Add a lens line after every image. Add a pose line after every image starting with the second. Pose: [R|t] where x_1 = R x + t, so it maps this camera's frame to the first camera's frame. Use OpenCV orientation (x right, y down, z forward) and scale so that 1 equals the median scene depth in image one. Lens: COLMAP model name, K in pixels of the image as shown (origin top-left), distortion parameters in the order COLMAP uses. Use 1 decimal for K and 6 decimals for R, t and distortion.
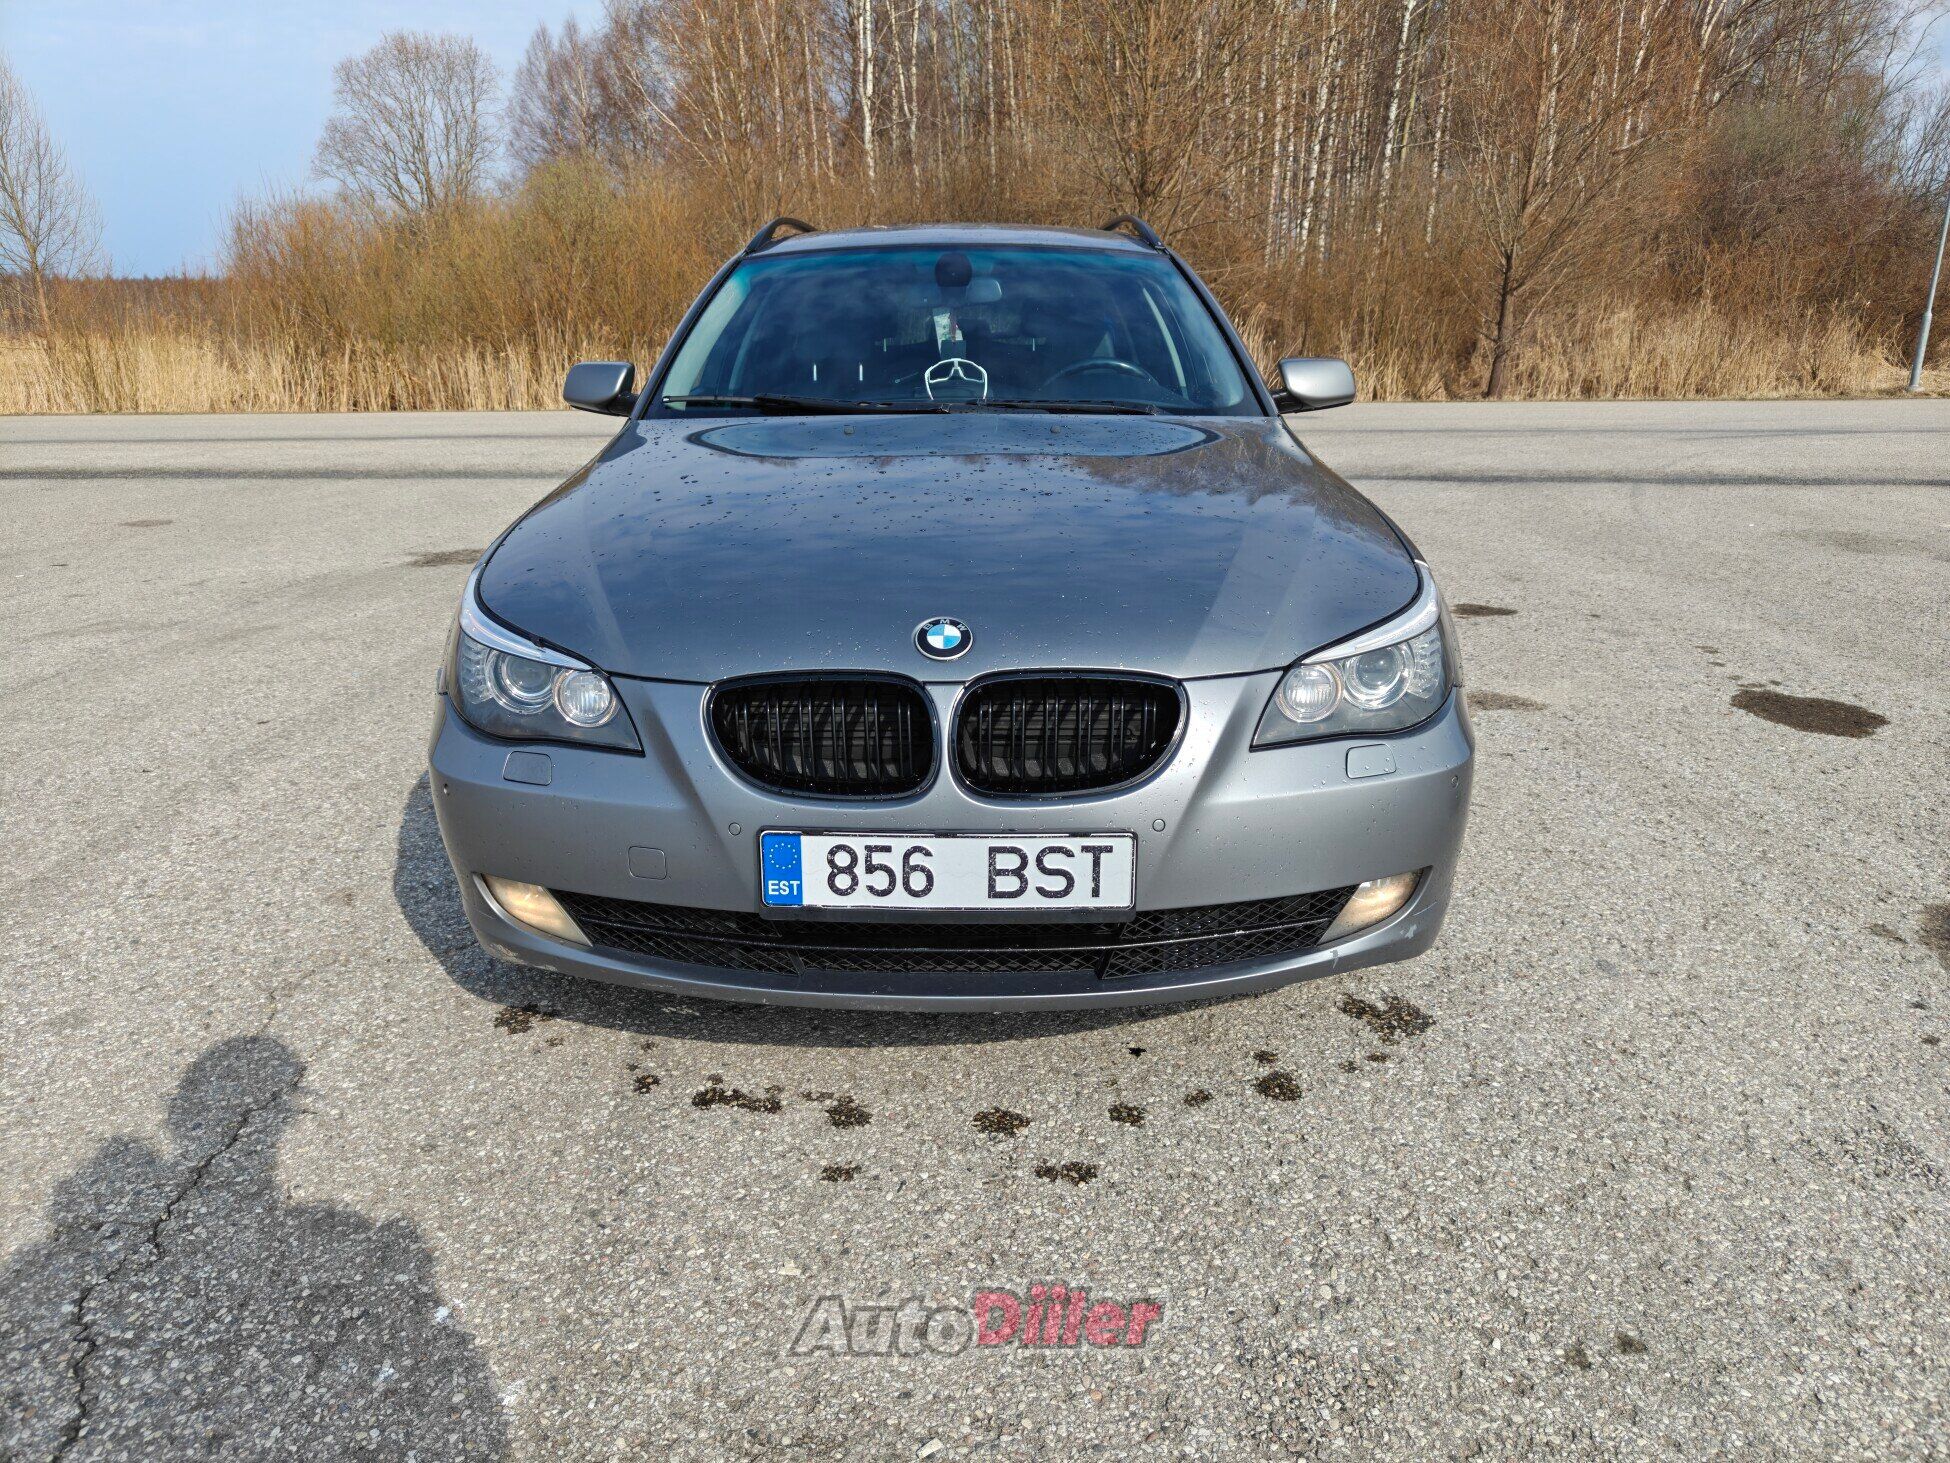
lens RADIAL K [[1251.4, 0, 975.0], [0, 1251.4, 731.5], [0, 0, 1]] dist [0.001569, -0.004147]
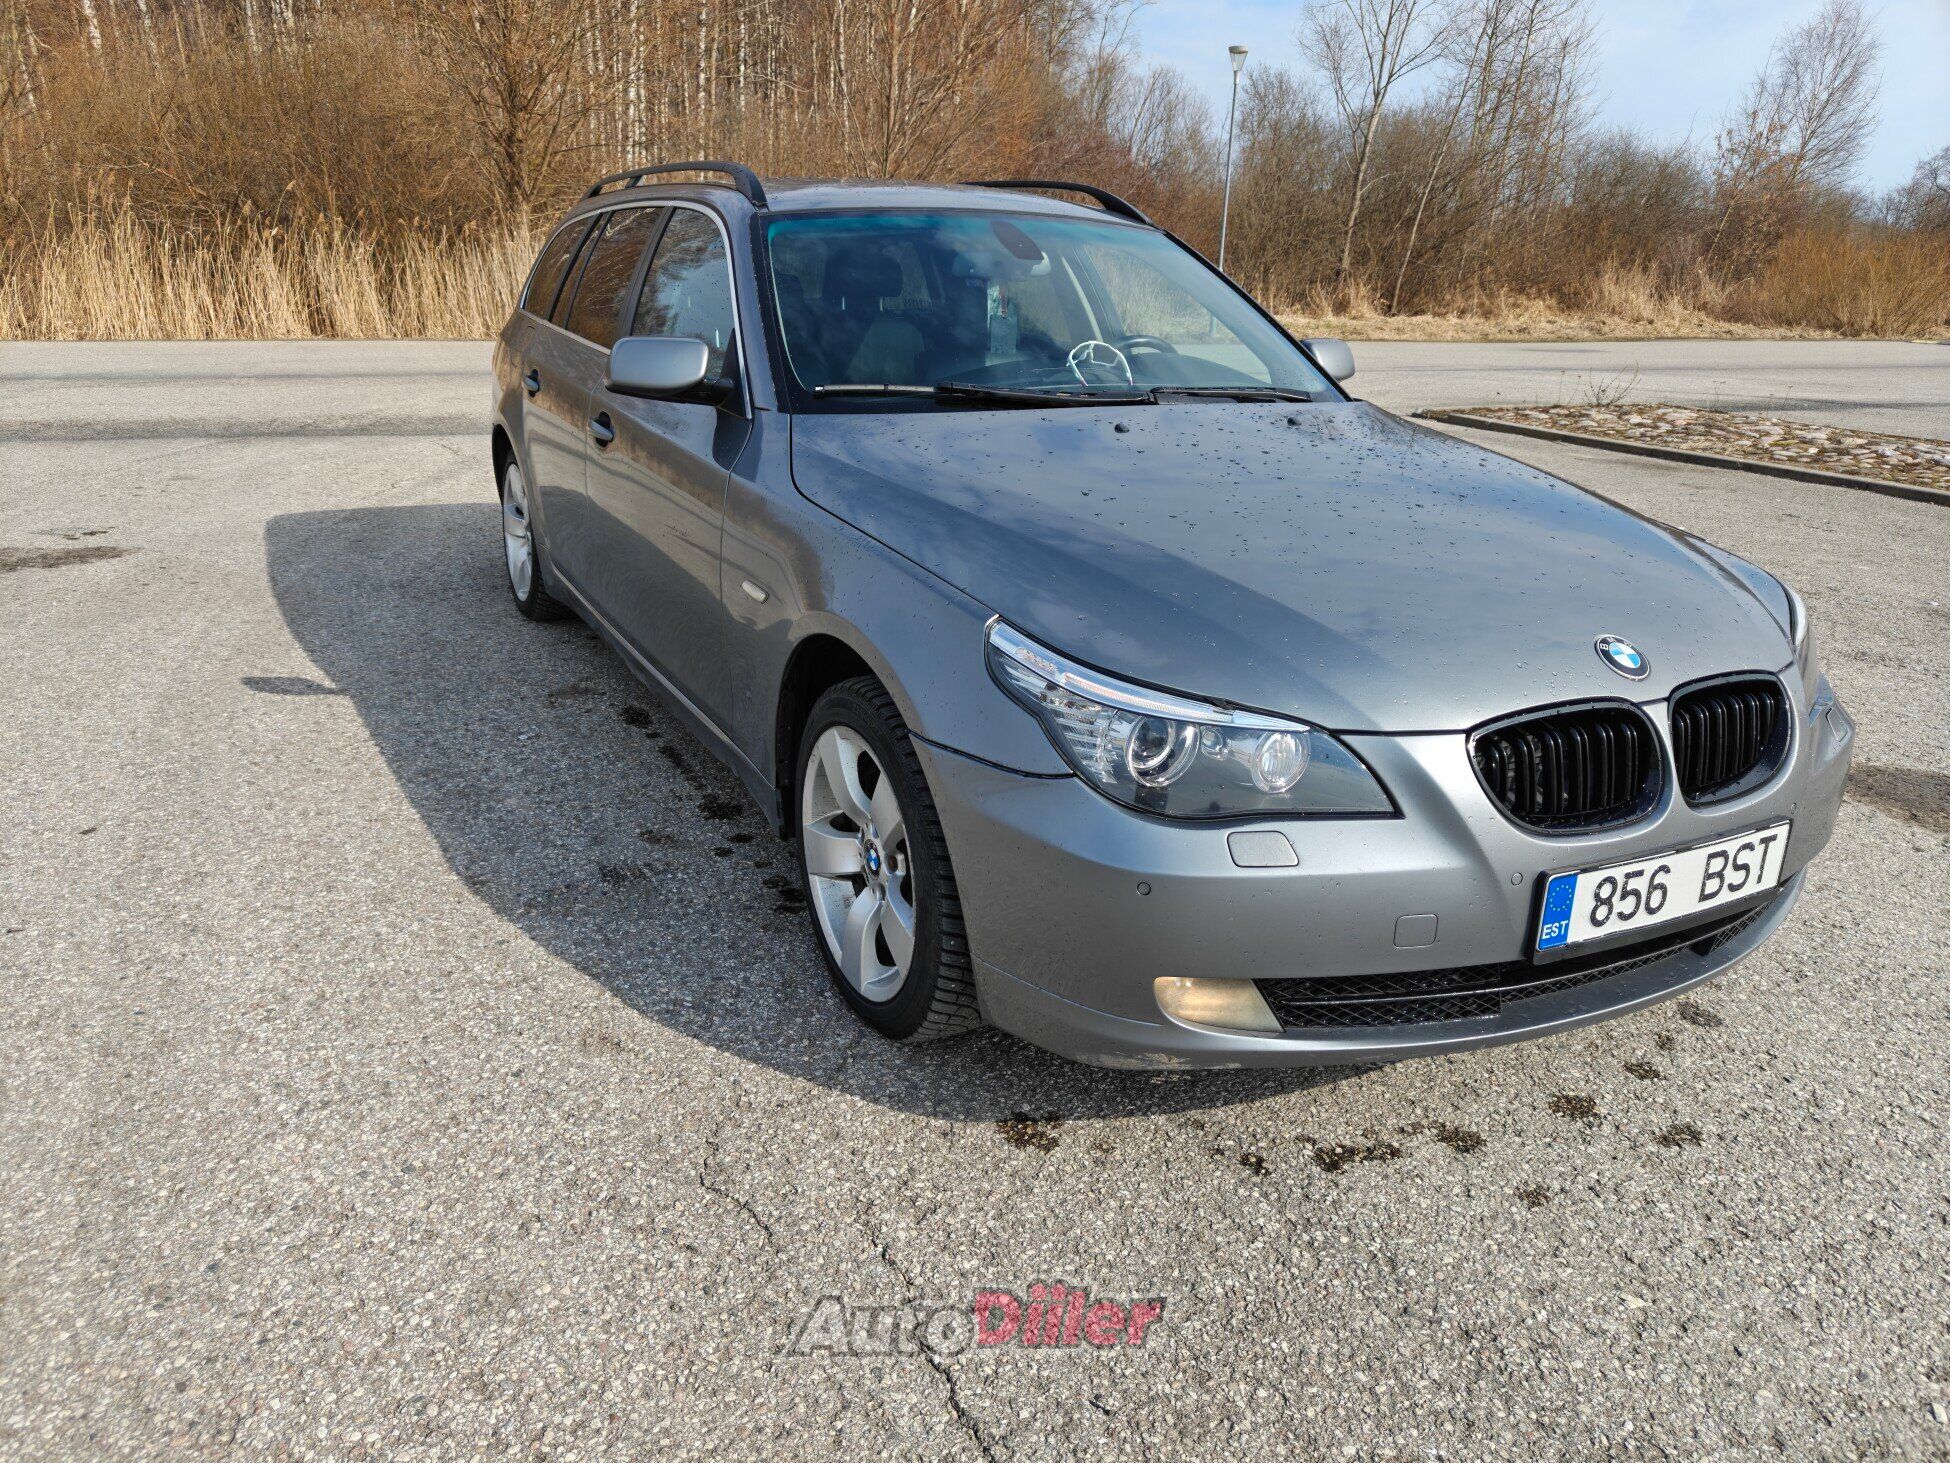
lens RADIAL K [[1251.4, 0, 975.0], [0, 1251.4, 731.5], [0, 0, 1]] dist [0.001569, -0.004147]
pose [[0.898838, -0.126394, 0.419660, -0.955638], [0.105315, 0.991746, 0.073130, -0.149114], [-0.425439, -0.021536, 0.904731, 0.312618]]
